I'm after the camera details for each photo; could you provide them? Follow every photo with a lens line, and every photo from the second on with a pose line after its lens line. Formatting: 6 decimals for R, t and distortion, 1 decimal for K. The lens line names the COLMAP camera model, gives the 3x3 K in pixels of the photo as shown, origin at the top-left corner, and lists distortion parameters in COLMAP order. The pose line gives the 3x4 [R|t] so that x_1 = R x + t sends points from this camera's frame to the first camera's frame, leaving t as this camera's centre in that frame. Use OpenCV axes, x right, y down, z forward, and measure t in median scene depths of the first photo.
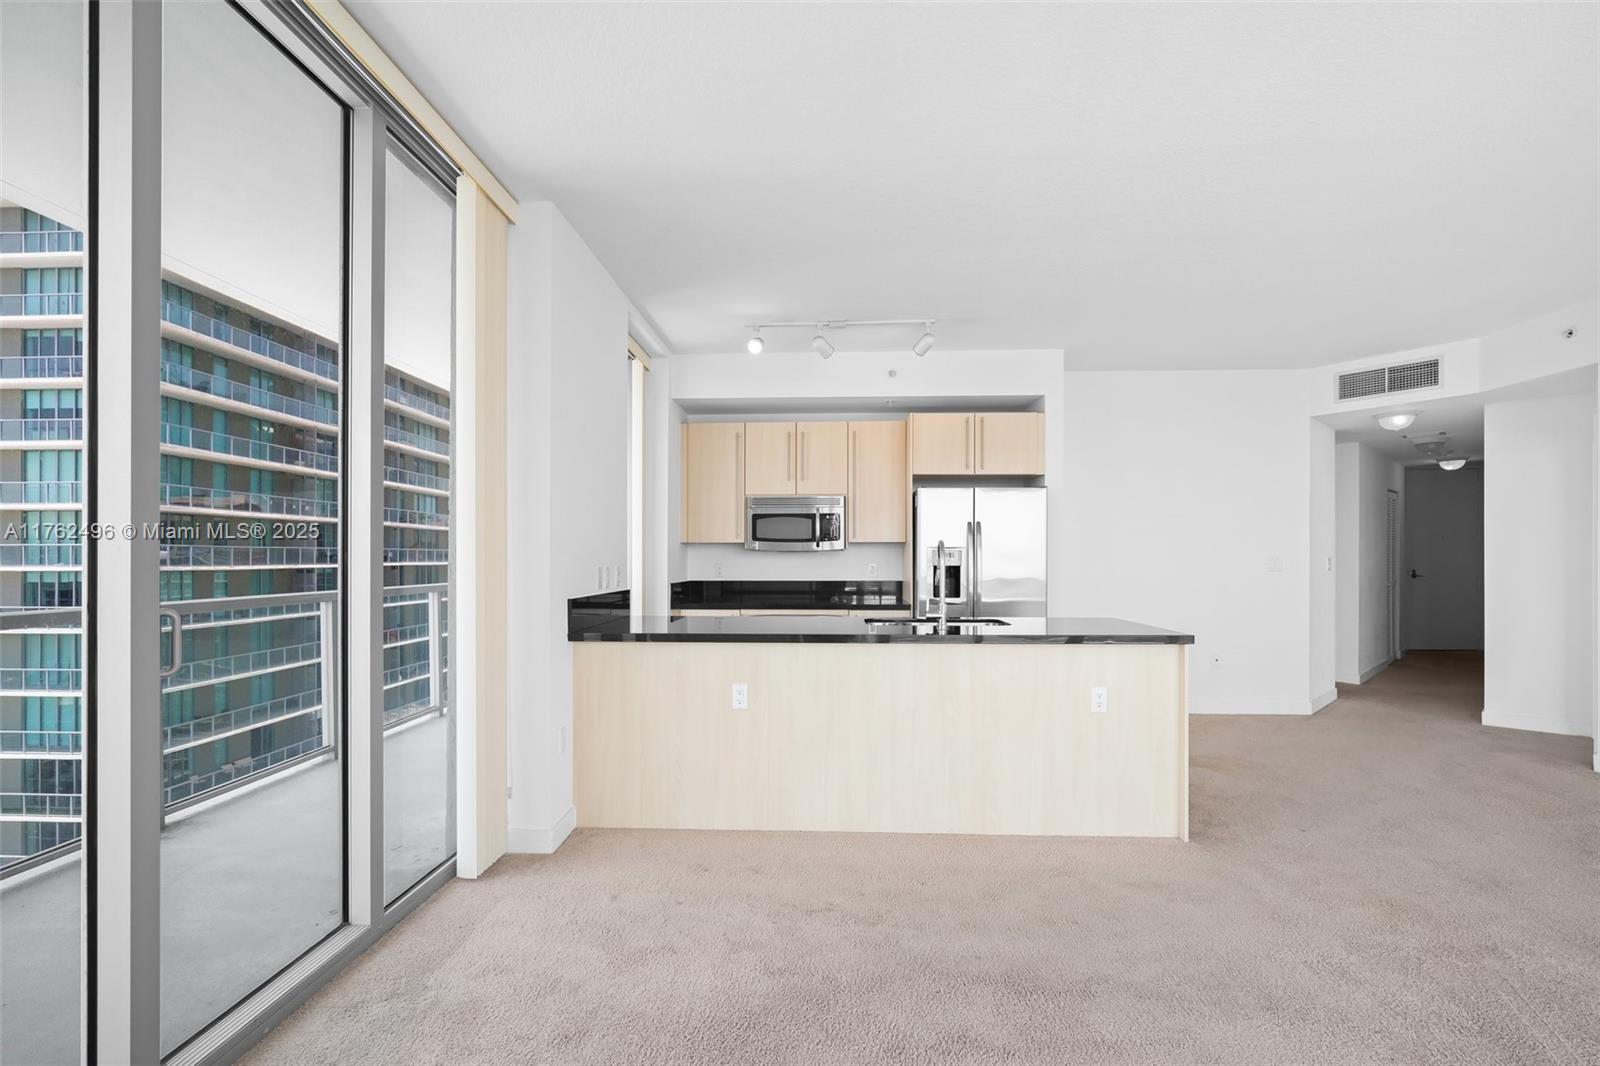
lens RADIAL K [[713.5, 0, 782.5], [0, 713.5, 555.9], [0, 0, 1]] dist [-0.007918, 0.001372]
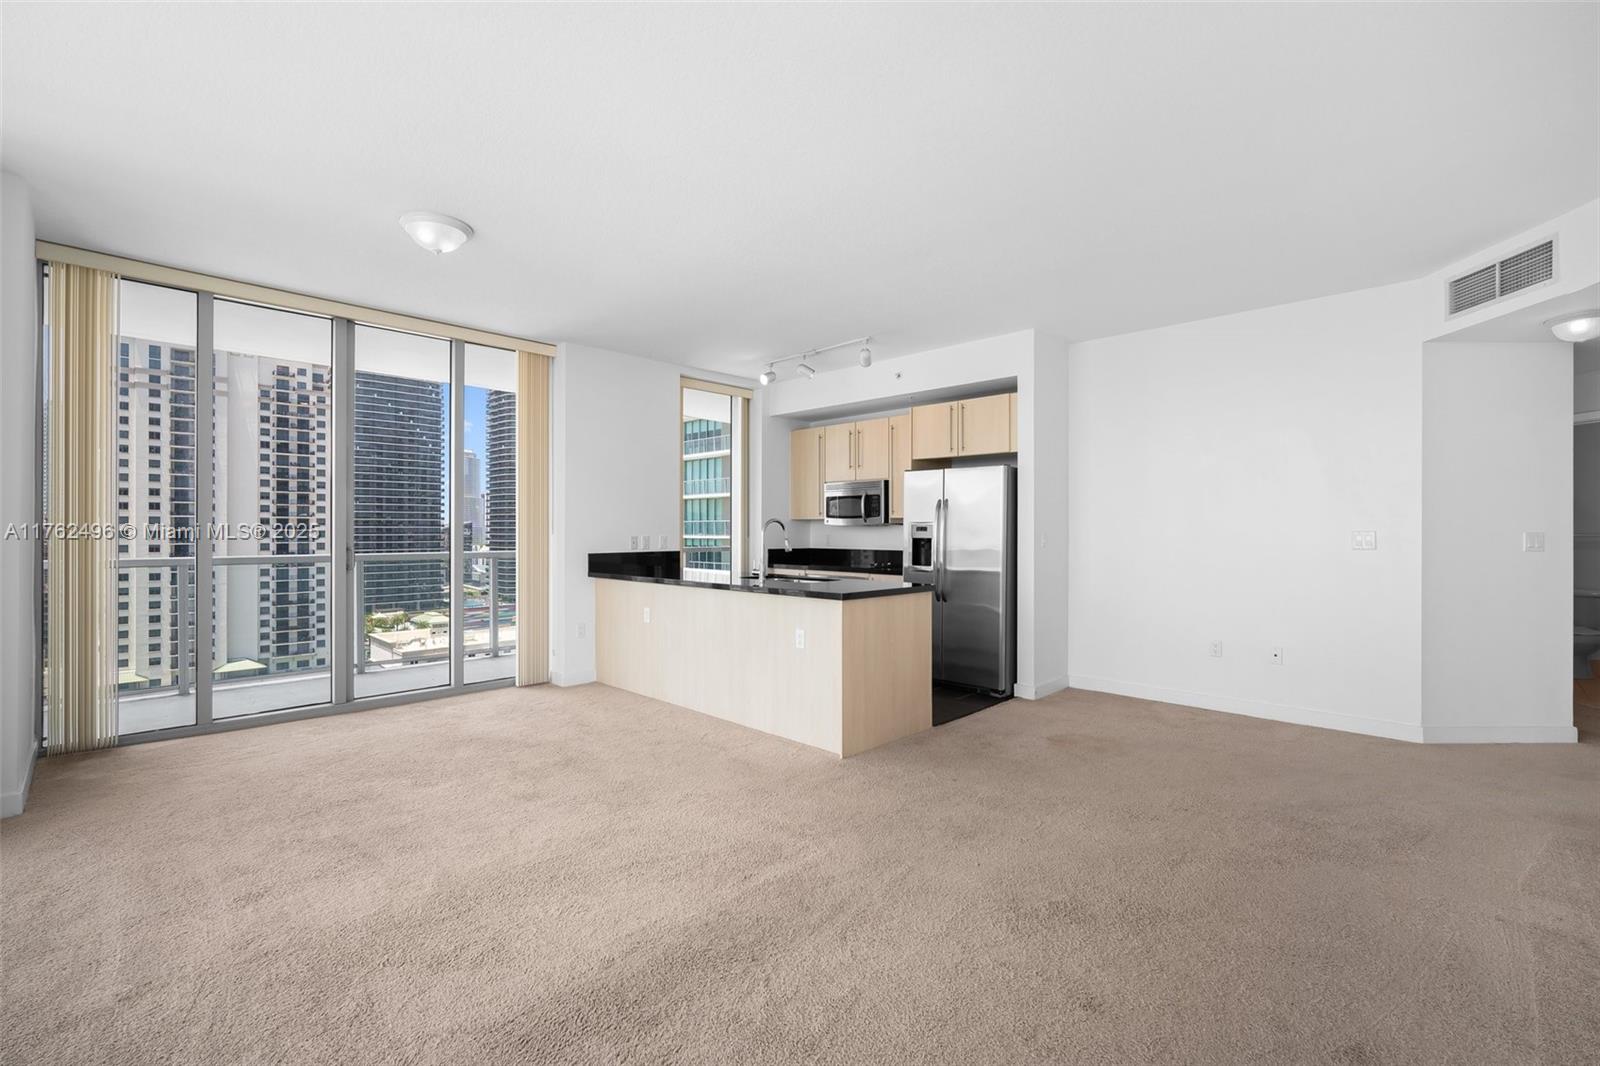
lens RADIAL K [[713.5, 0, 797.5], [0, 713.5, 528.3], [0, 0, 1]] dist [-0.007918, 0.001372]
pose [[0.740077, -0.001536, -0.672521, 0.825582], [0.002054, 0.999998, -0.000024, -0.002206], [0.672519, -0.001364, 0.740078, 0.010301]]
